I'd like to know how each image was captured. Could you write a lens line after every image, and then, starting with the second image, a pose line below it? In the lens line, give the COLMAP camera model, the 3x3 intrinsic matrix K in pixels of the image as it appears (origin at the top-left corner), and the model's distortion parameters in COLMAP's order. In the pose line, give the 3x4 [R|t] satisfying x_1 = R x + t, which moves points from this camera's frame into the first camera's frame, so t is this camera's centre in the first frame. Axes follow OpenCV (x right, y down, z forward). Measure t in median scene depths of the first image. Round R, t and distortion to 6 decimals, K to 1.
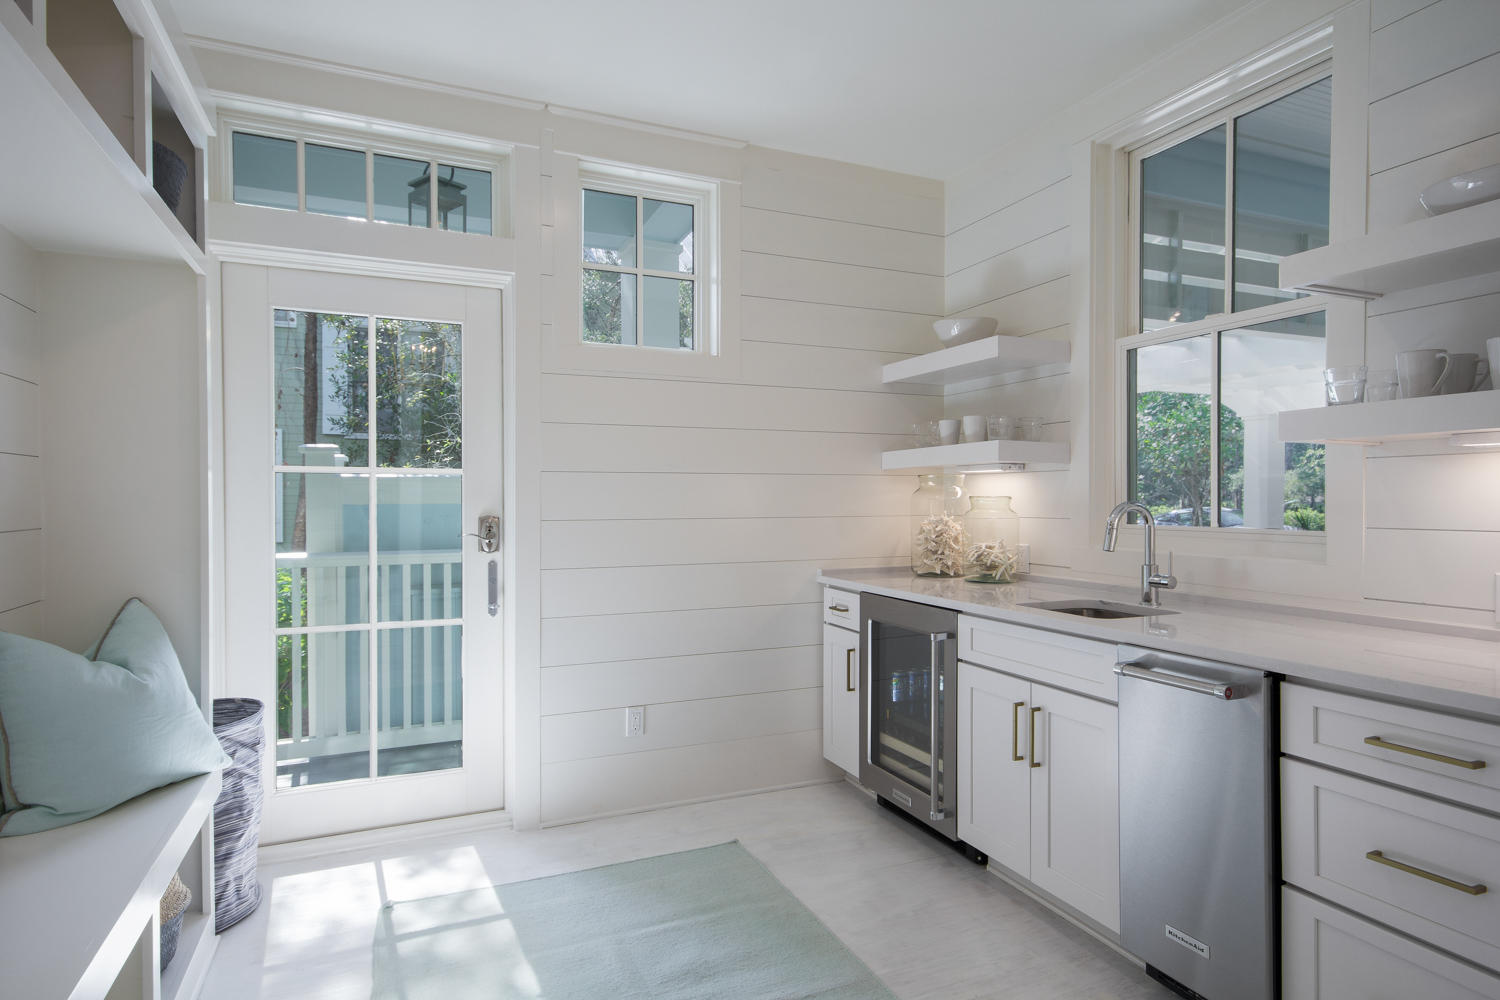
lens RADIAL K [[832.3, 0, 752.5], [0, 832.3, 504.2], [0, 0, 1]] dist [0.003367, 0.002000]
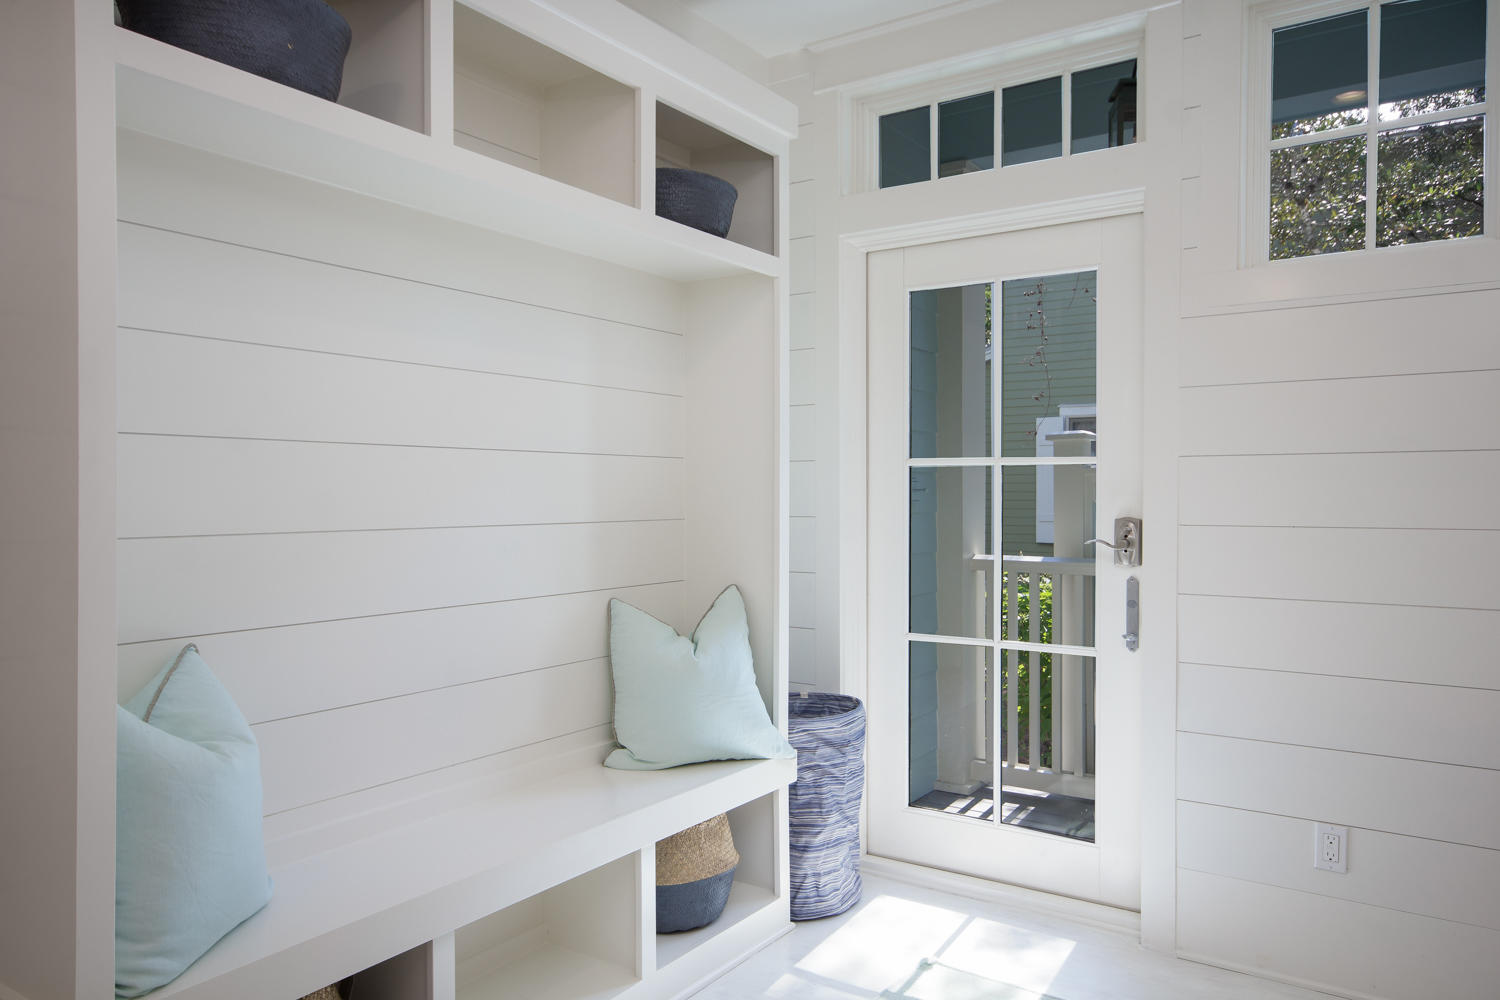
lens RADIAL K [[1037.1, 0, 750.6], [0, 1037.1, 495.8], [0, 0, 1]] dist [0.008288, 0.001087]
pose [[0.521855, -0.000441, -0.853034, 0.334301], [-0.006249, 0.999971, -0.004340, 0.000360], [0.853011, 0.007595, 0.521837, 0.232734]]
